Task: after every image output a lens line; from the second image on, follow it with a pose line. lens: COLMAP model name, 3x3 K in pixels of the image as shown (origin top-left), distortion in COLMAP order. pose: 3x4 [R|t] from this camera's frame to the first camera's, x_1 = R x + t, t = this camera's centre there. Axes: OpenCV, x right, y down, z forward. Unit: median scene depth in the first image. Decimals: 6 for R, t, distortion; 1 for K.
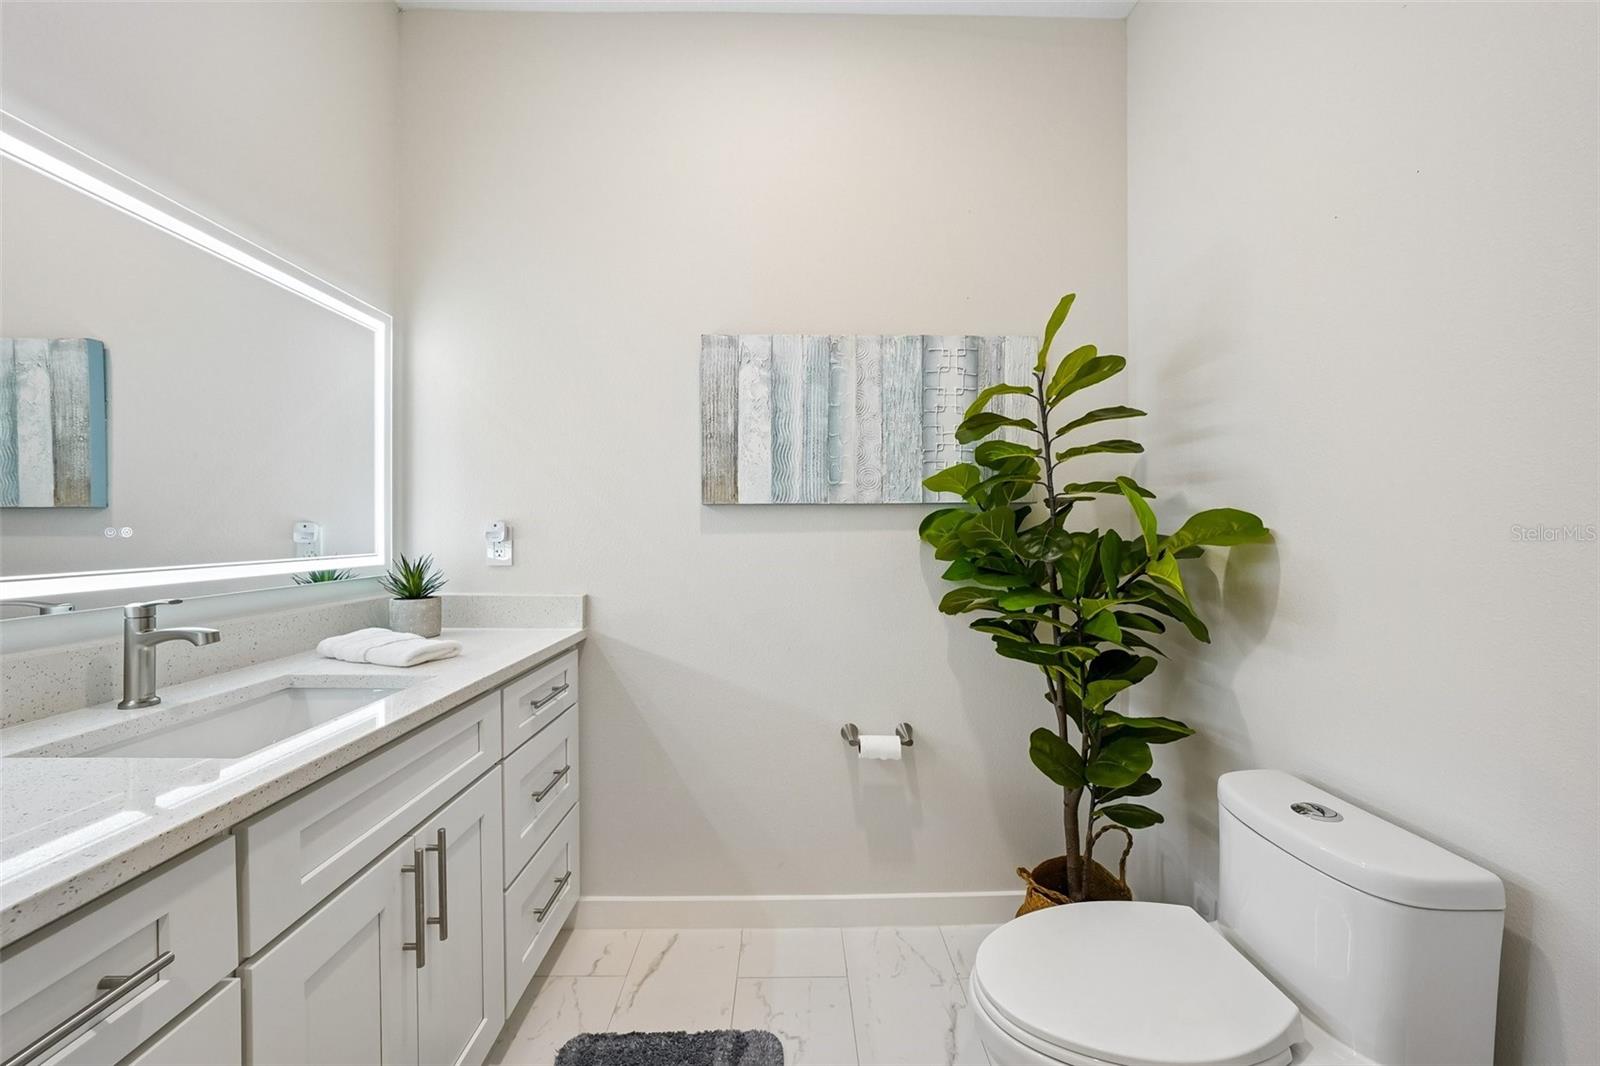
lens RADIAL K [[567.6, 0, 824.2], [0, 567.6, 527.9], [0, 0, 1]] dist [-0.015988, 0.002372]
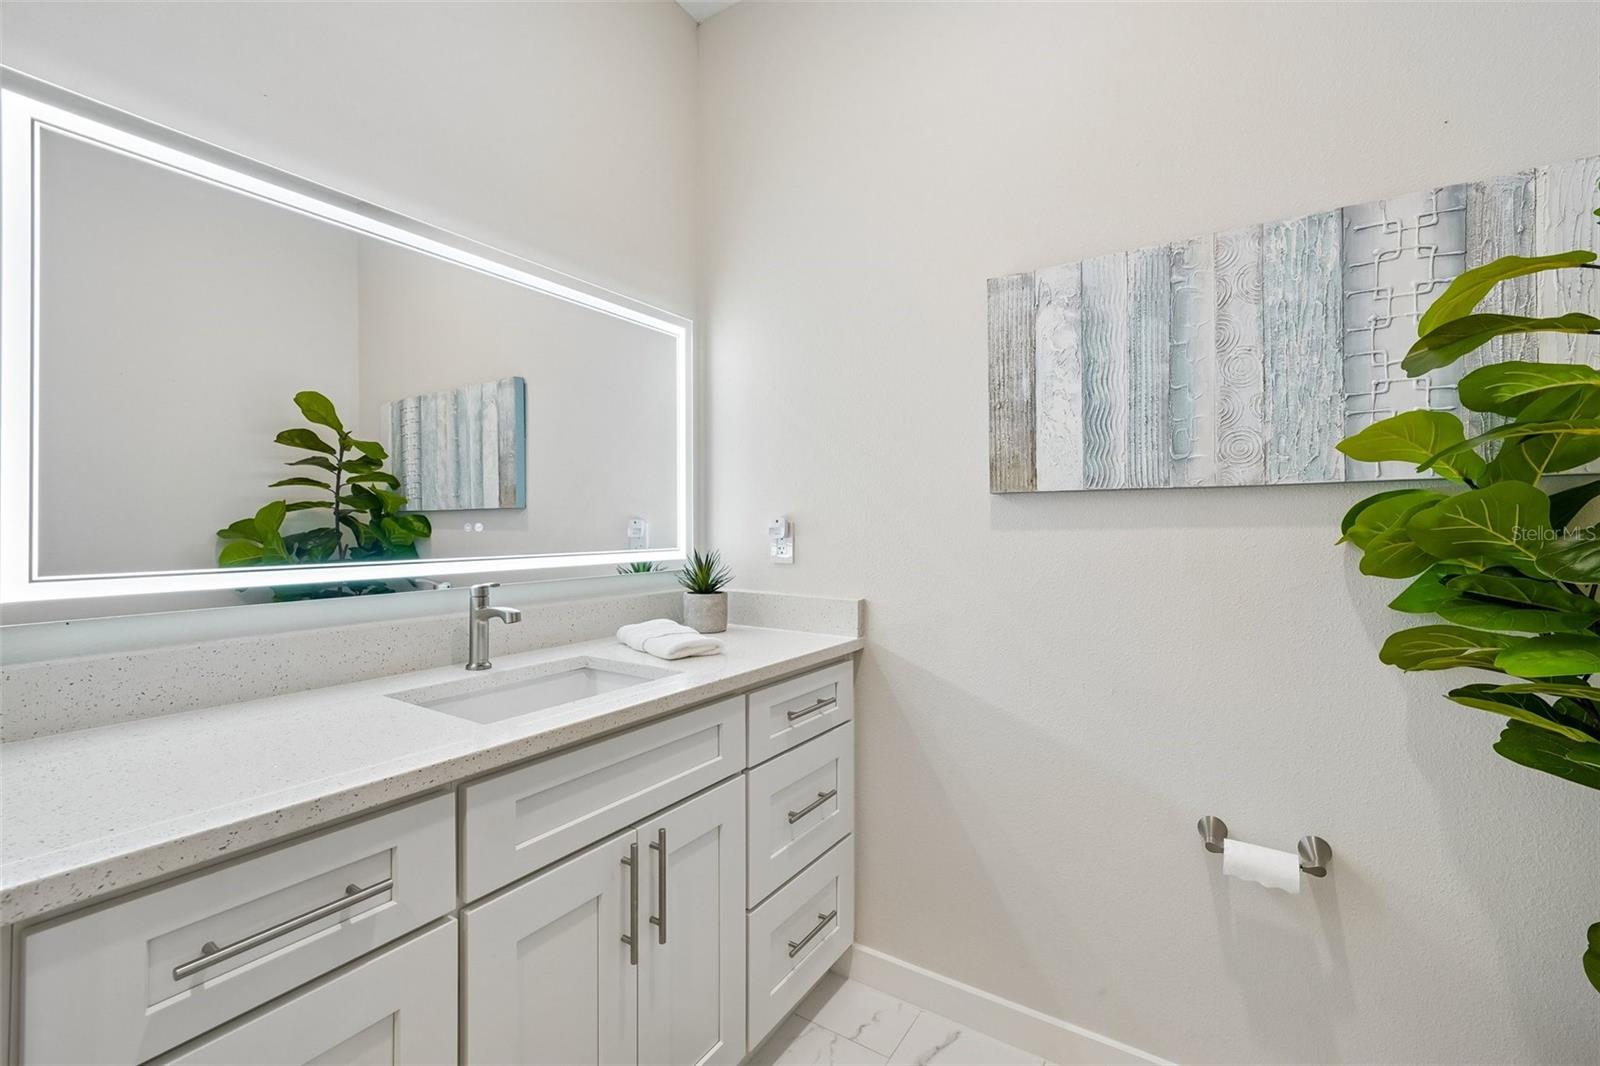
lens RADIAL K [[678.6, 0, 815.6], [0, 678.6, 516.2], [0, 0, 1]] dist [-0.006769, 0.004397]
pose [[0.830690, -0.008096, -0.556677, 0.111982], [0.001959, 0.999931, -0.011619, 0.000806], [0.556732, 0.008562, 0.830648, 0.082841]]
